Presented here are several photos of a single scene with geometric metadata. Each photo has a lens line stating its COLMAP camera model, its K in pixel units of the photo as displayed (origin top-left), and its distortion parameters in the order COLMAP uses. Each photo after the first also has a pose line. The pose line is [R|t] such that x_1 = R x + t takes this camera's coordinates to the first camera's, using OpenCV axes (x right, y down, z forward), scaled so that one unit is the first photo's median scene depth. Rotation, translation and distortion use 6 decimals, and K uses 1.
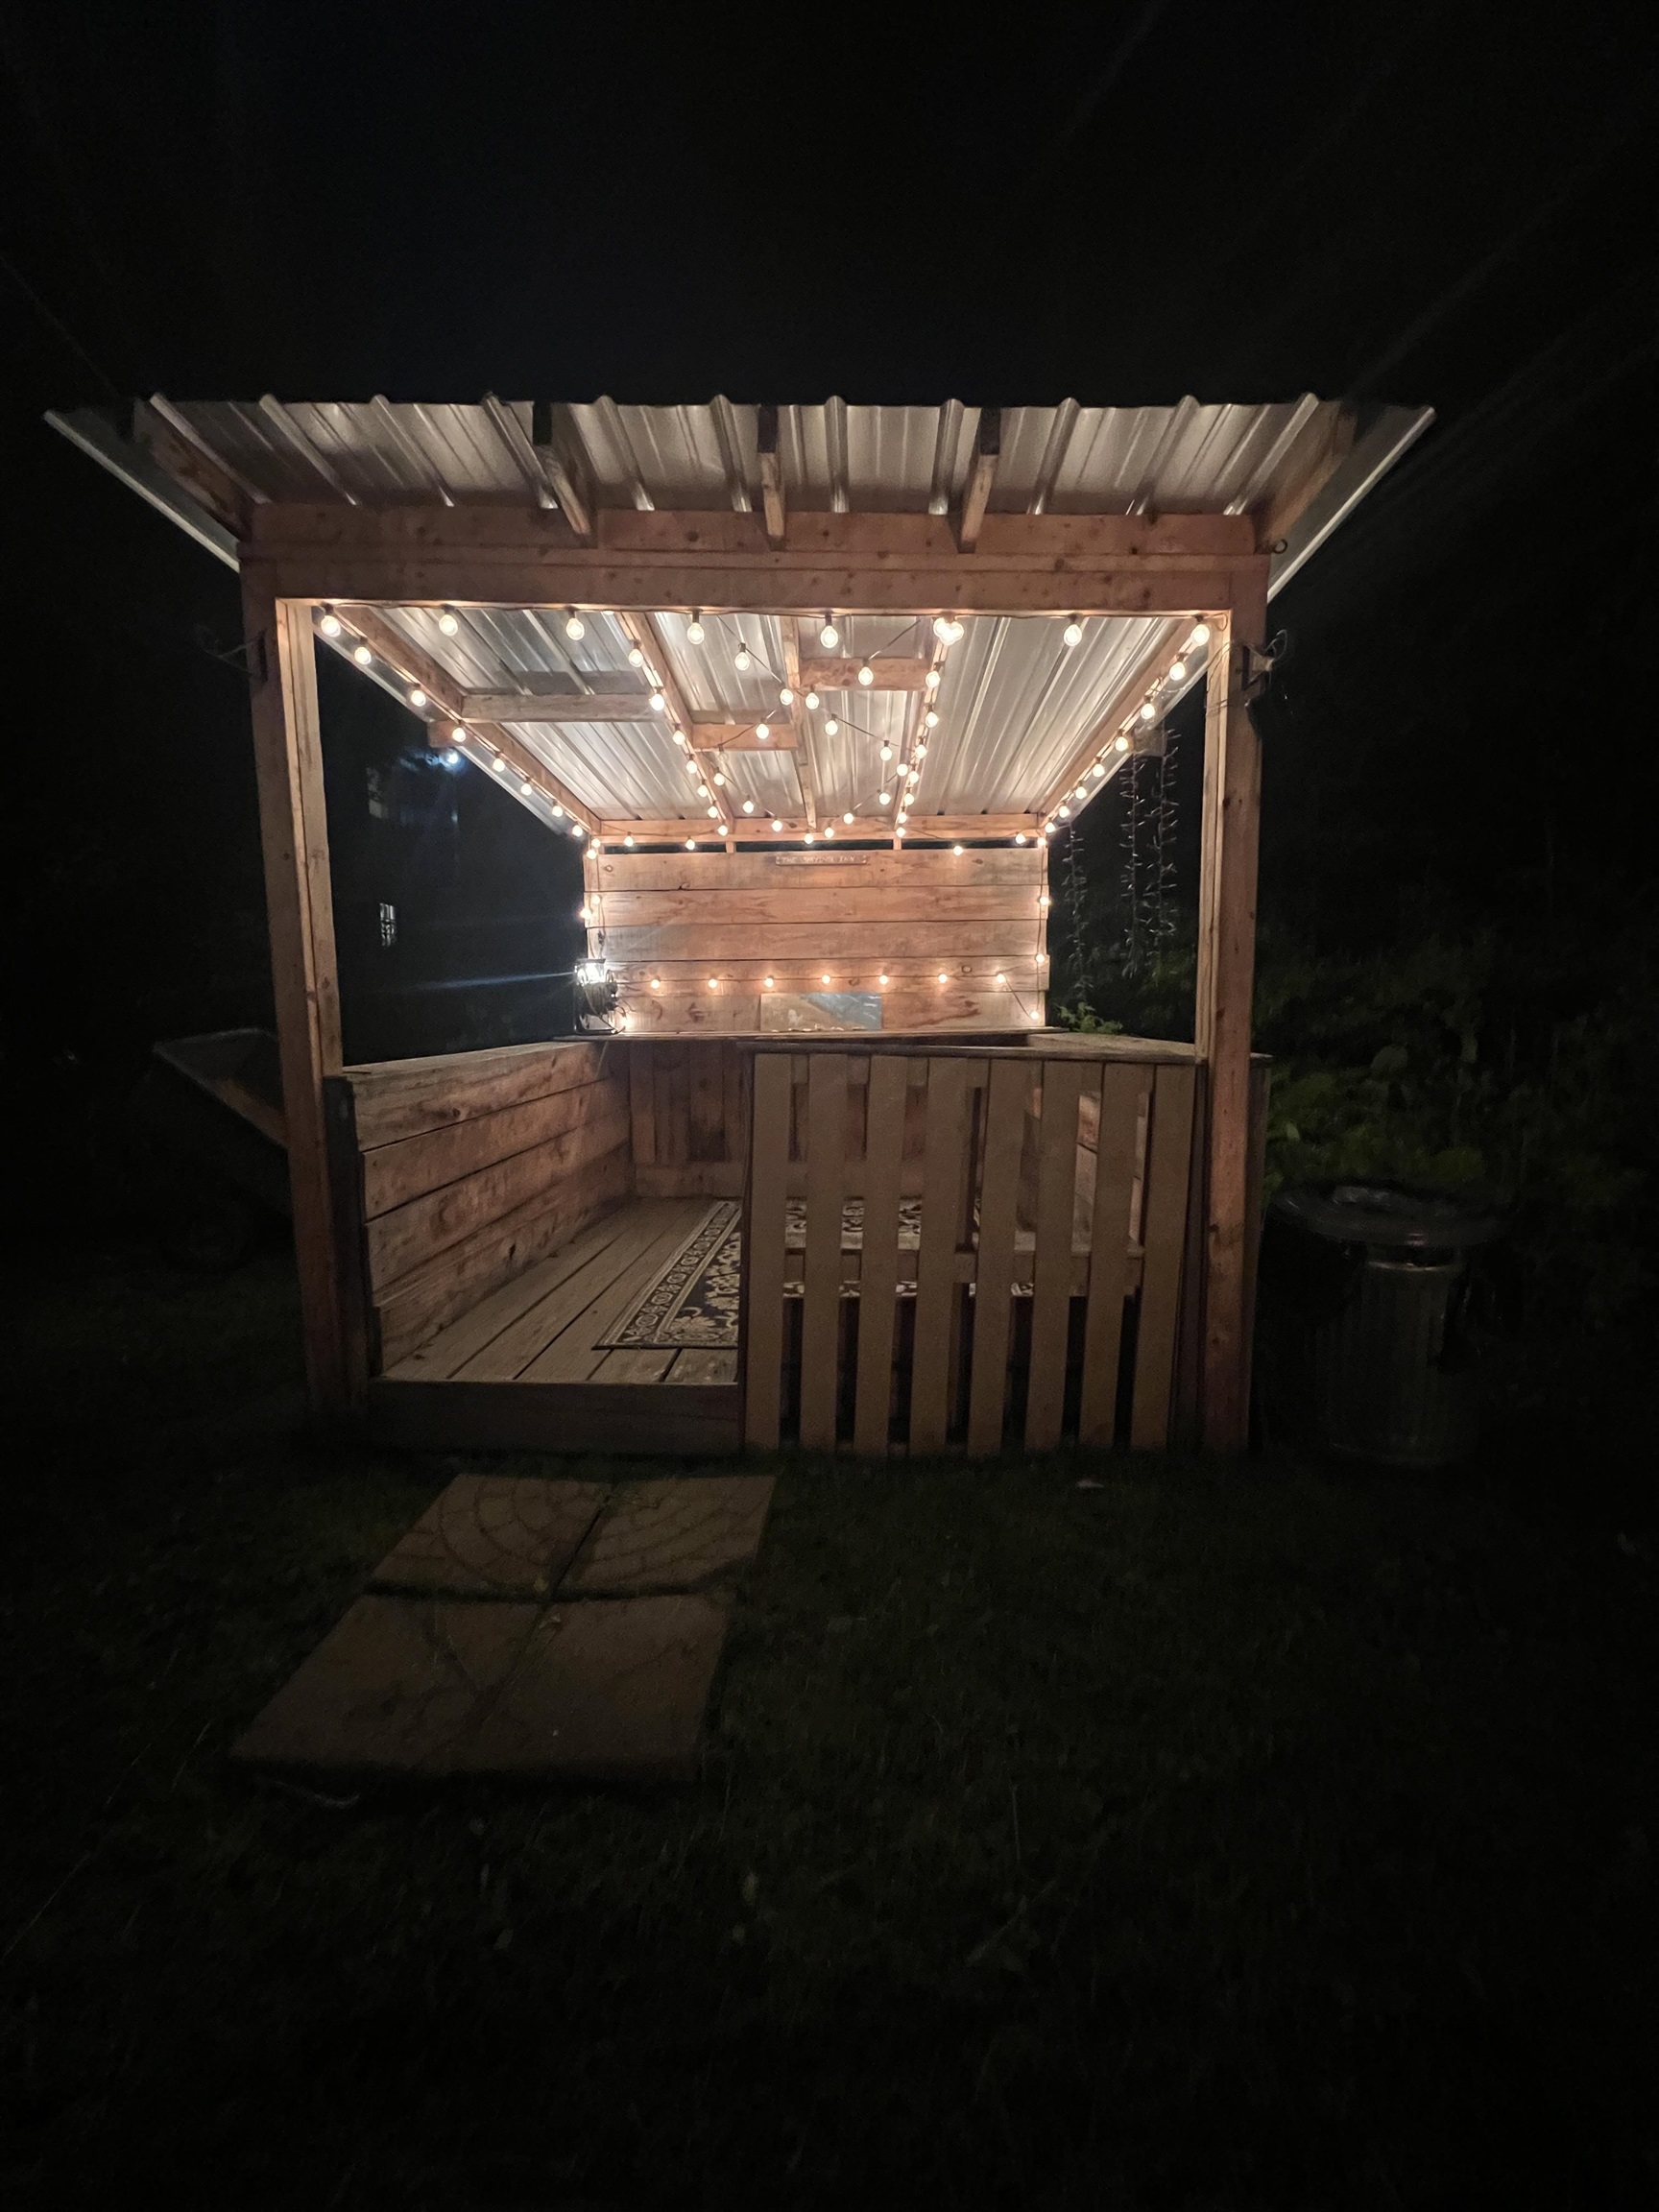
lens RADIAL K [[892.9, 0, 829.5], [0, 892.9, 1106.0], [0, 0, 1]] dist [-0.001764, 0.000818]
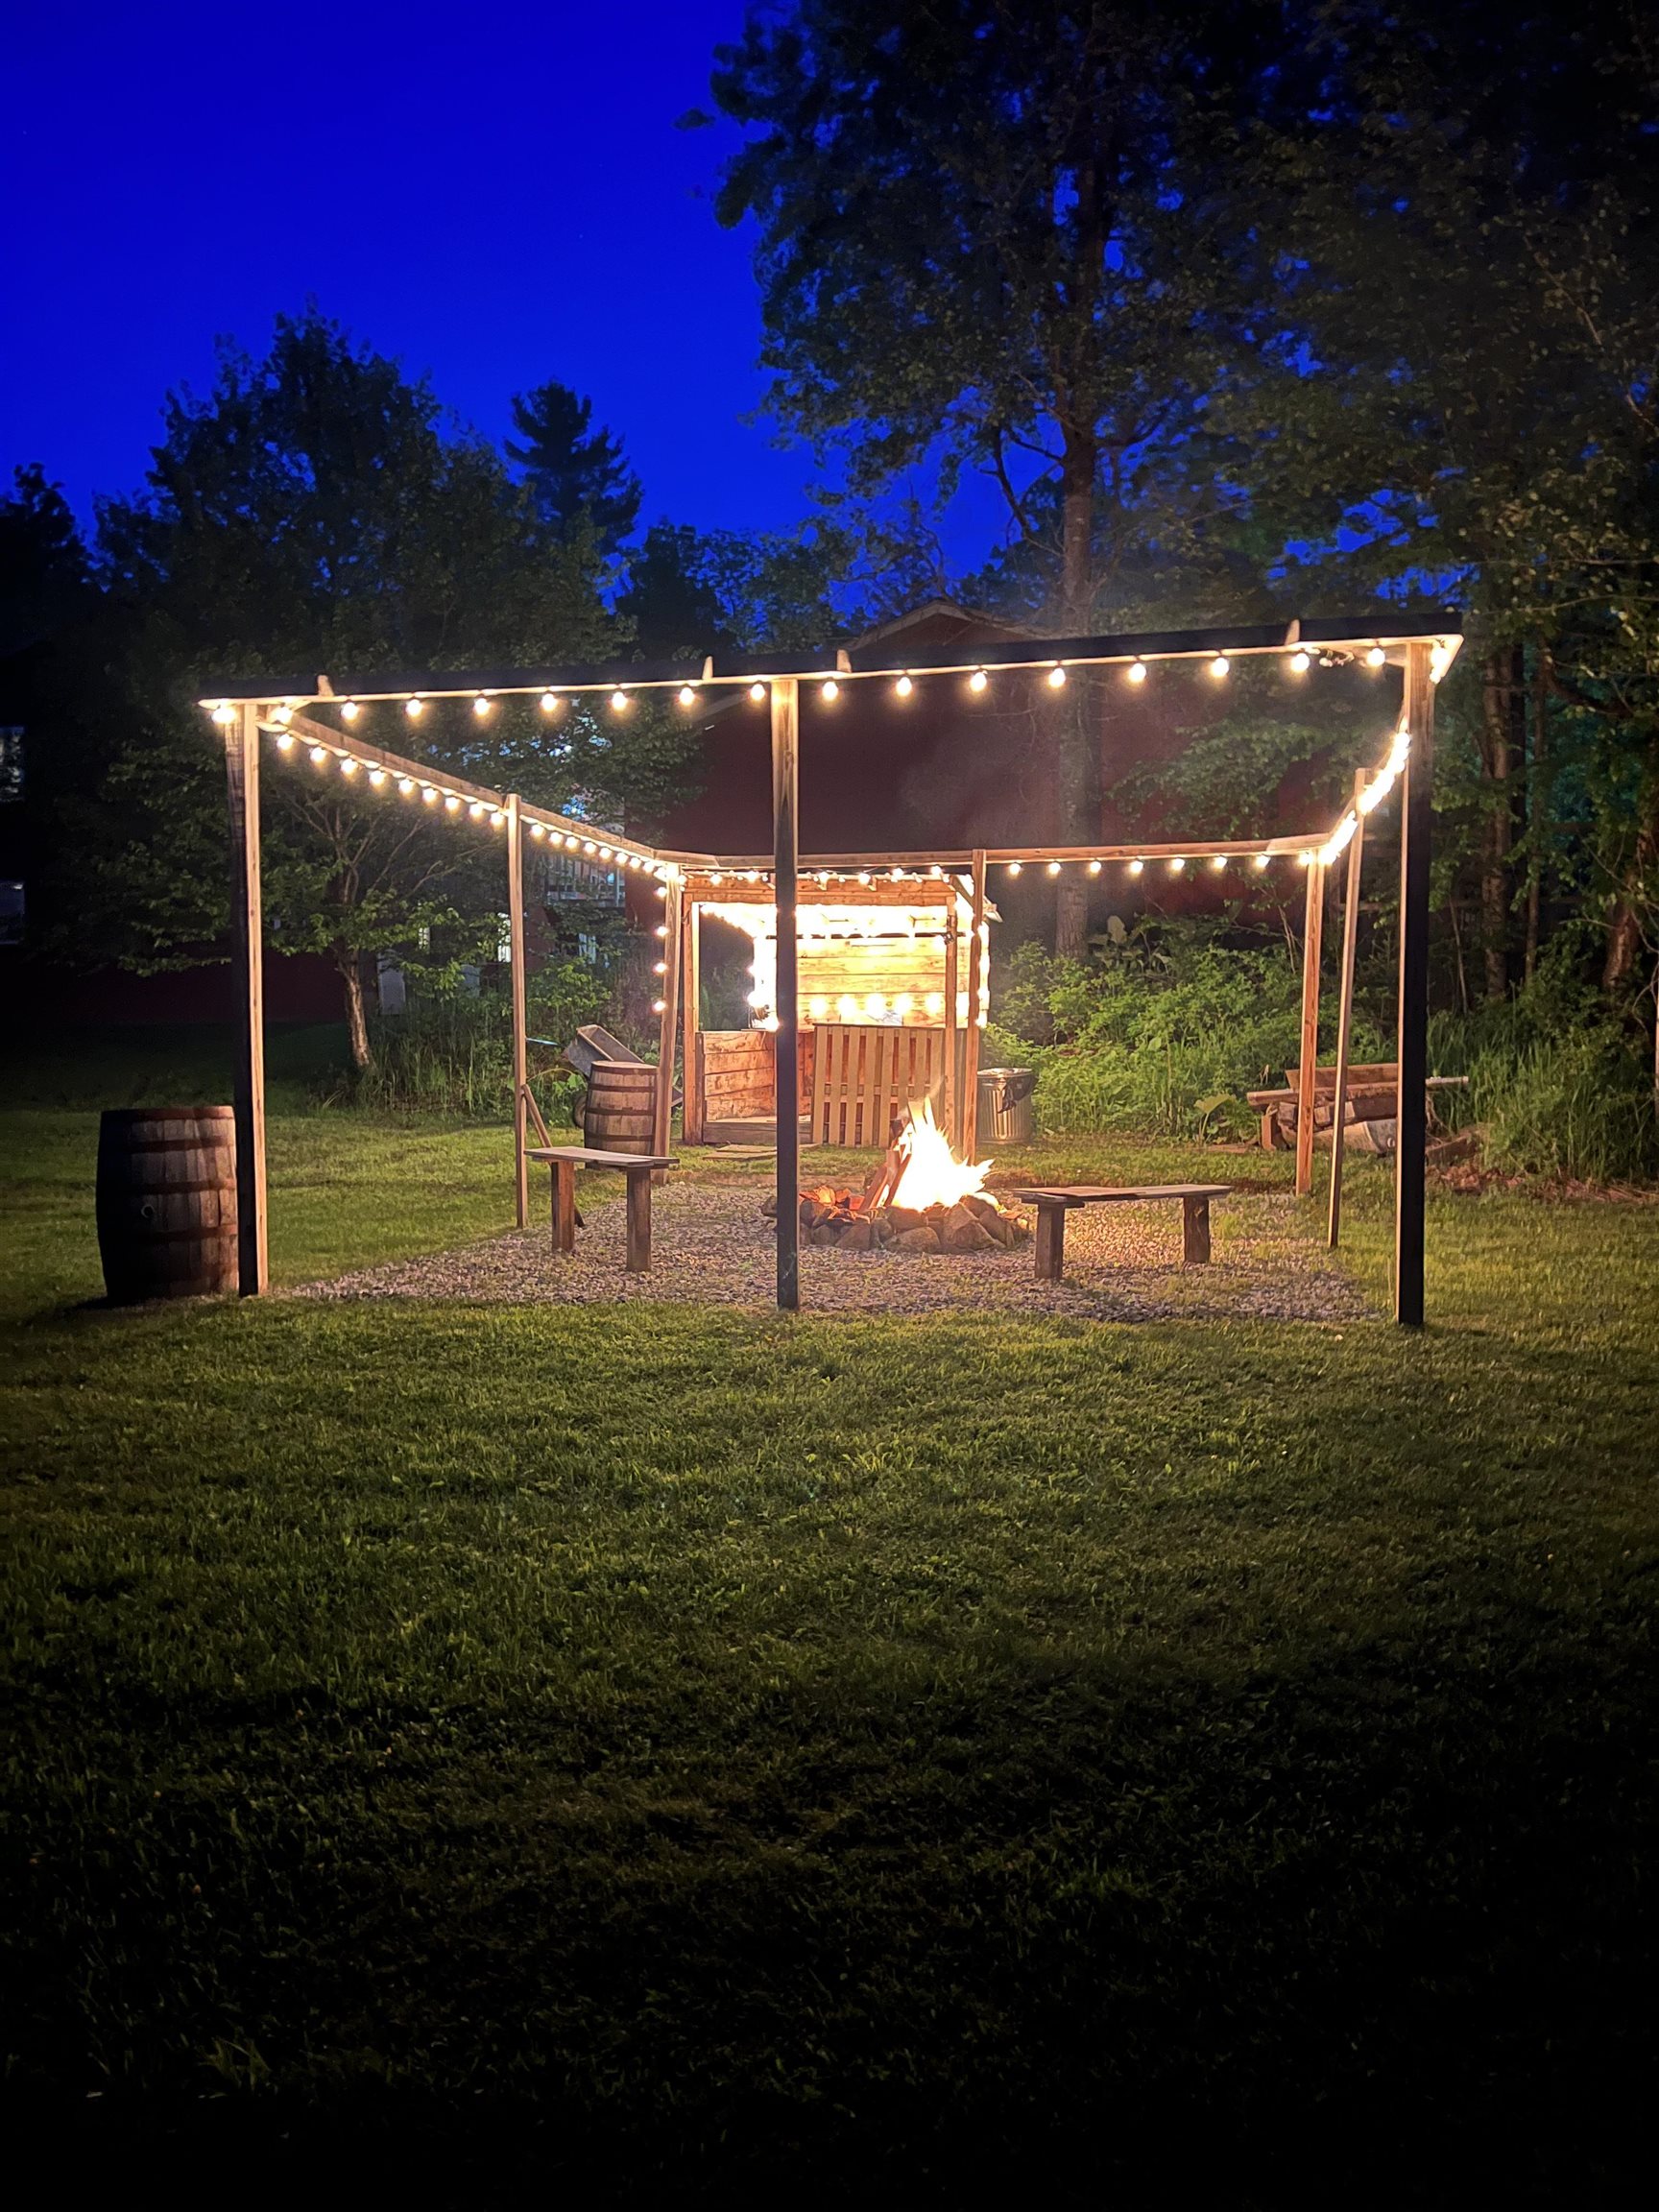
lens RADIAL K [[1674.1, 0, 829.5], [0, 1674.1, 1106.0], [0, 0, 1]] dist [0.000424, -0.000010]
pose [[0.991830, 0.013125, -0.126887, 0.365041], [-0.024299, 0.995919, -0.086914, 0.400498], [0.125228, 0.089287, 0.988102, -2.591089]]
